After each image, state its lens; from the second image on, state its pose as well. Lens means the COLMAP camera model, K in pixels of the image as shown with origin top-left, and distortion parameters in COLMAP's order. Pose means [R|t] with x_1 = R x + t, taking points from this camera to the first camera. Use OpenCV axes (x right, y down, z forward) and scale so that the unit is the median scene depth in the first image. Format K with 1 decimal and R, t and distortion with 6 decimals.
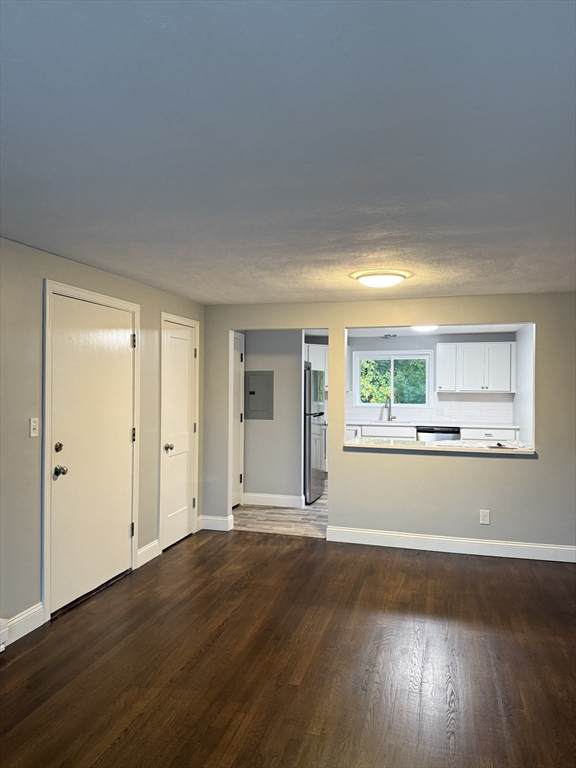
lens RADIAL K [[538.4, 0, 287.5], [0, 538.4, 384.1], [0, 0, 1]] dist [-0.001322, -0.000385]
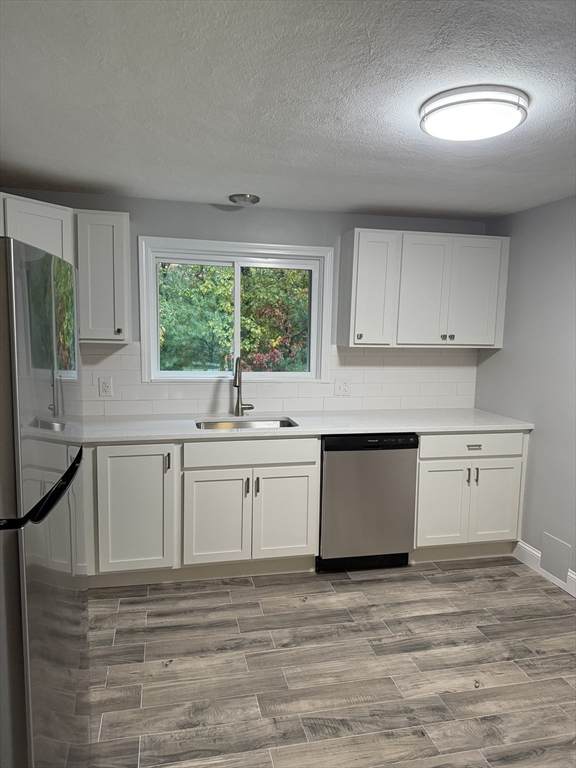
lens RADIAL K [[538.4, 0, 286.9], [0, 538.4, 384.8], [0, 0, 1]] dist [-0.001322, -0.000385]
pose [[0.888573, -0.037680, 0.457184, 0.036381], [-0.016529, 0.993344, 0.113995, -0.002940], [-0.458437, -0.108850, 0.882036, 0.650839]]
